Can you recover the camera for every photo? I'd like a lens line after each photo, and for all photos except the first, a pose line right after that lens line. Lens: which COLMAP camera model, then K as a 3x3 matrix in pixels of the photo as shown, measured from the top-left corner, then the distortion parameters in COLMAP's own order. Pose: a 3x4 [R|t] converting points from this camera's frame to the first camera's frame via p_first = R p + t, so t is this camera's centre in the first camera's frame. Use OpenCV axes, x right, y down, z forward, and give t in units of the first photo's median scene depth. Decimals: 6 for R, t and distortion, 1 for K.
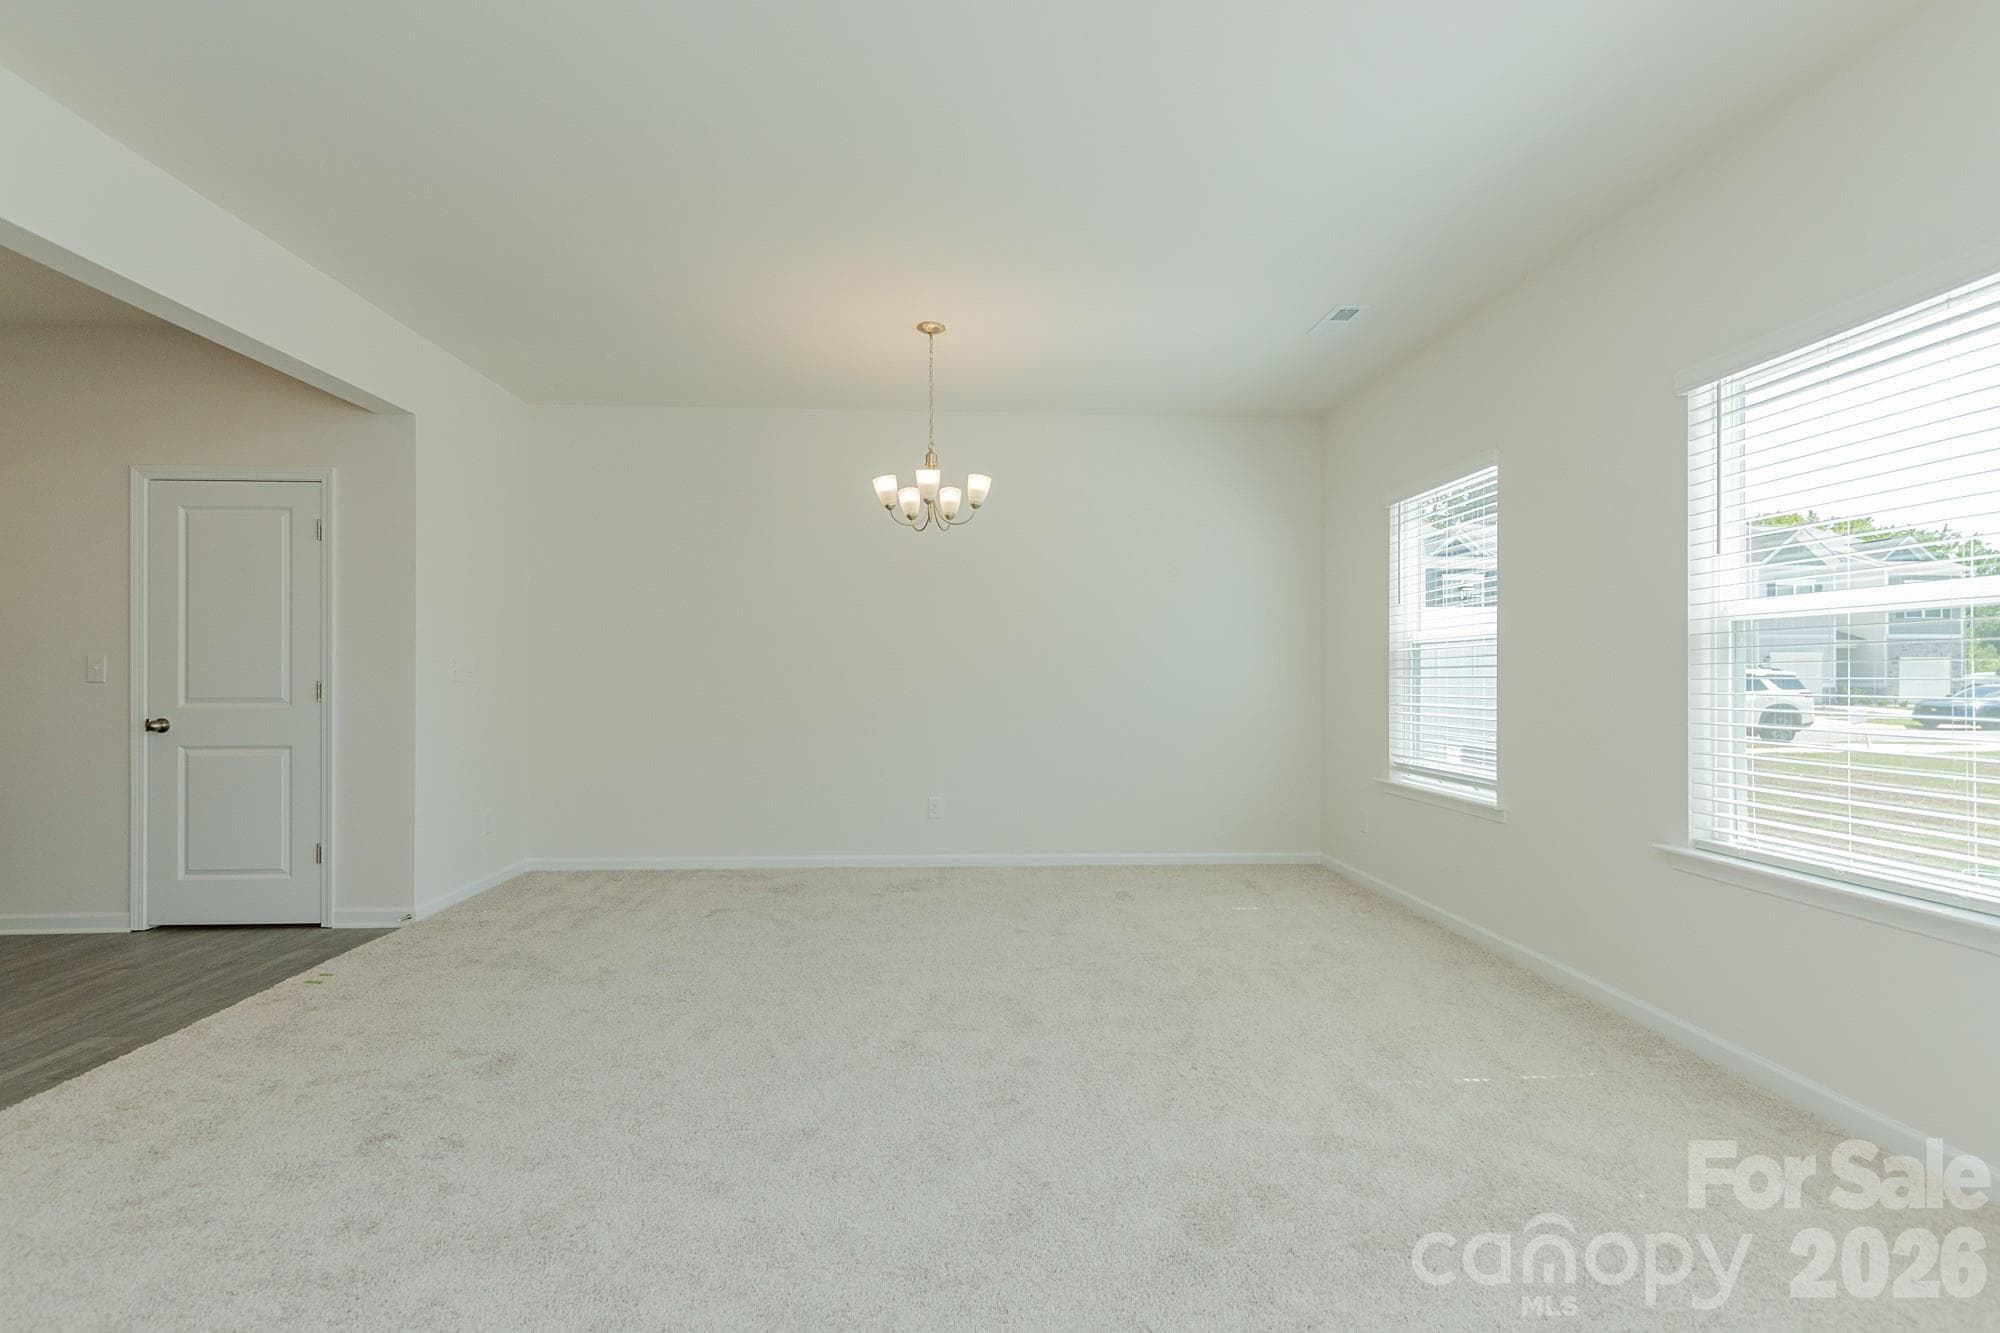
lens RADIAL K [[878.2, 0, 978.9], [0, 878.2, 673.9], [0, 0, 1]] dist [0.012368, -0.000557]
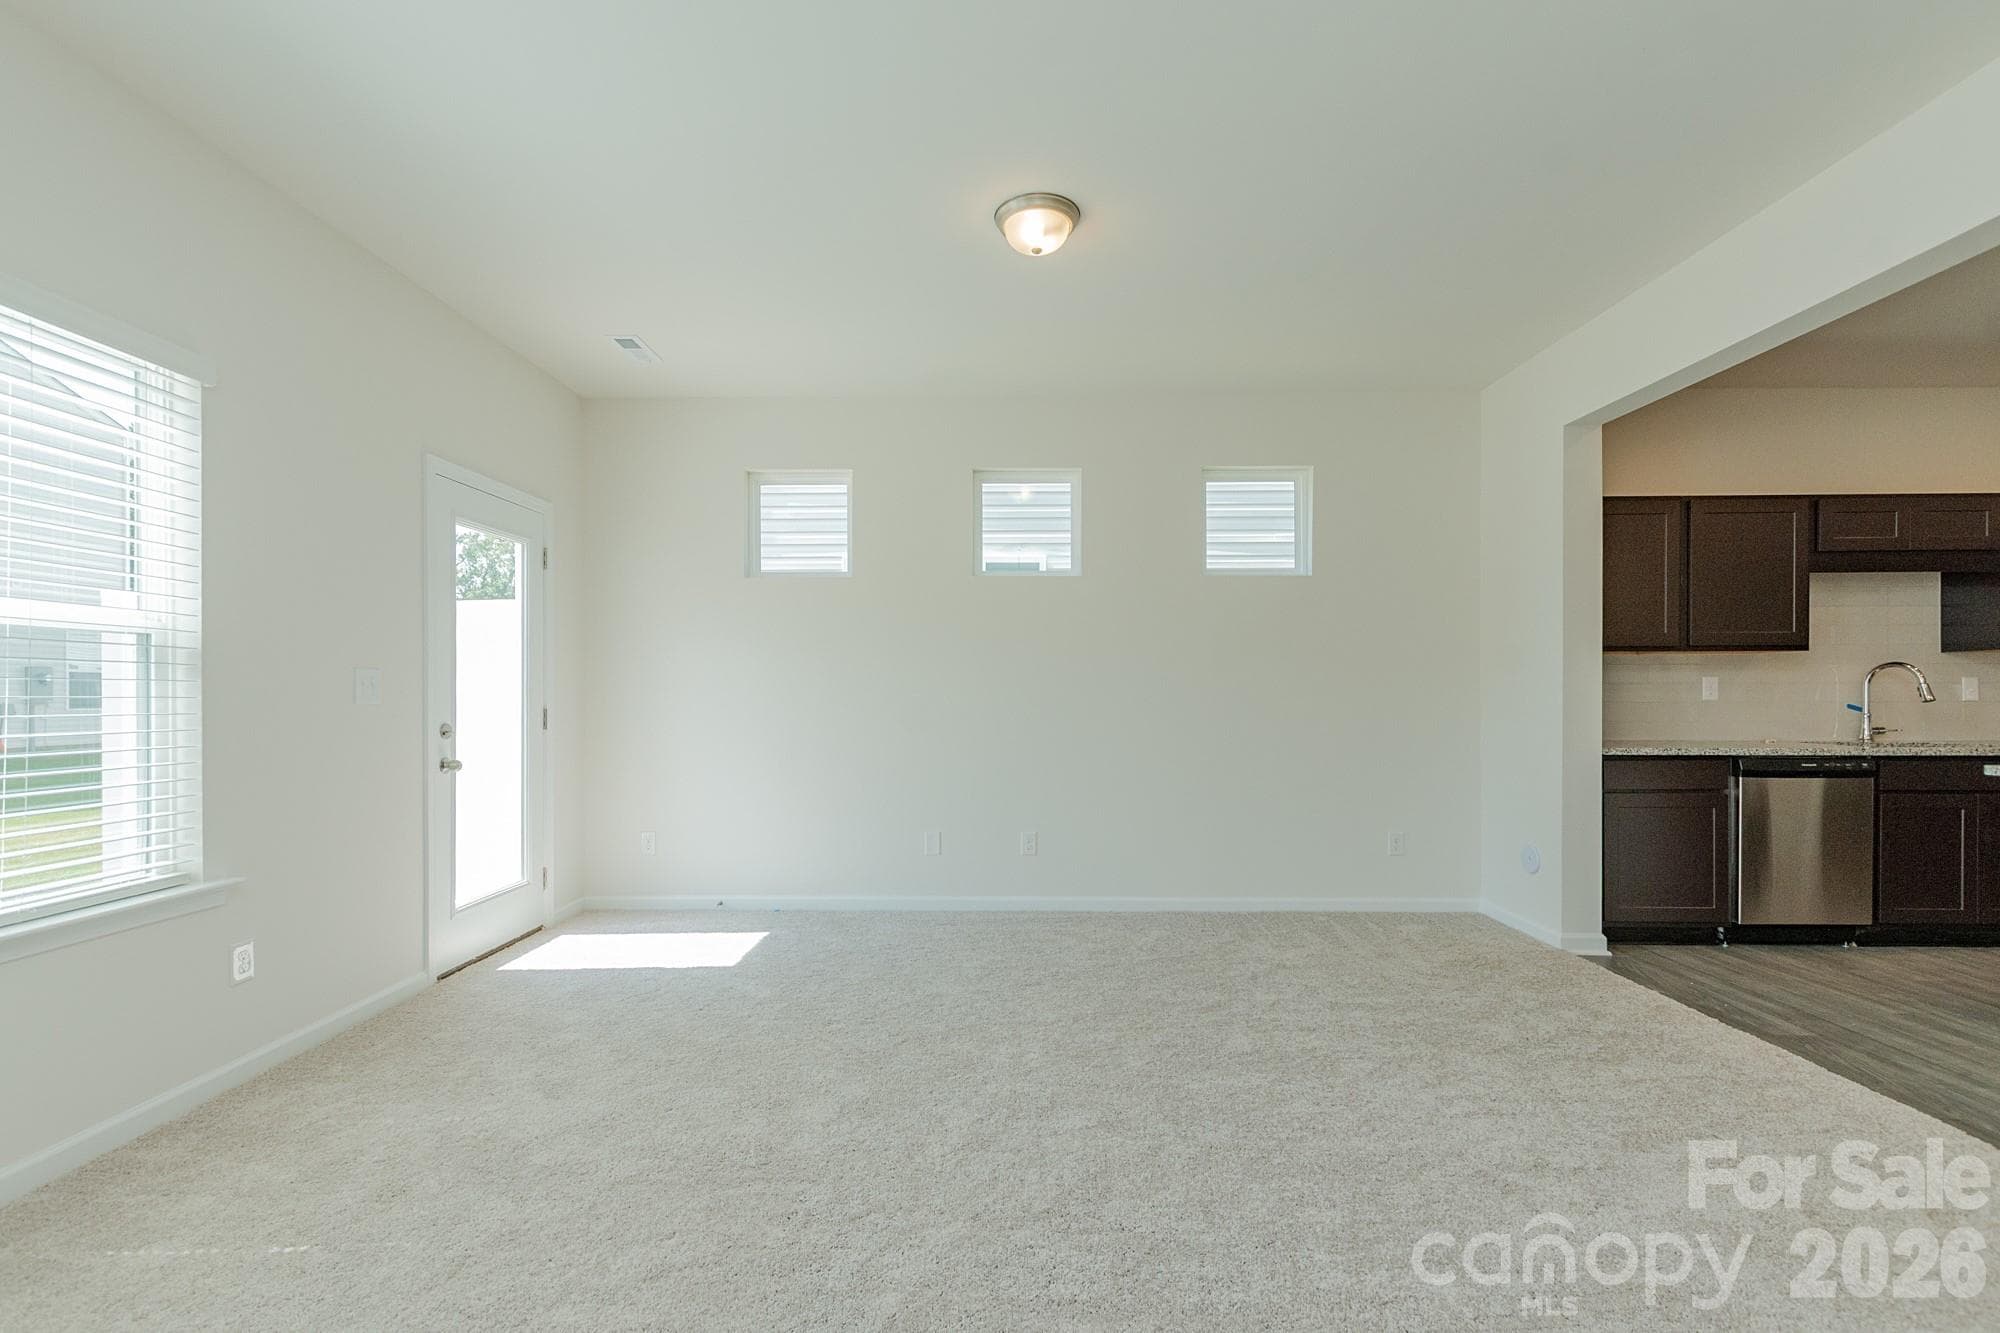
lens RADIAL K [[881.4, 0, 999.0], [0, 881.4, 696.5], [0, 0, 1]] dist [0.004324, -0.000595]
pose [[-0.998315, 0.000056, 0.058026, -0.043553], [0.000122, 0.999999, 0.001131, 0.002632], [-0.058026, 0.001136, -0.998314, 1.061752]]
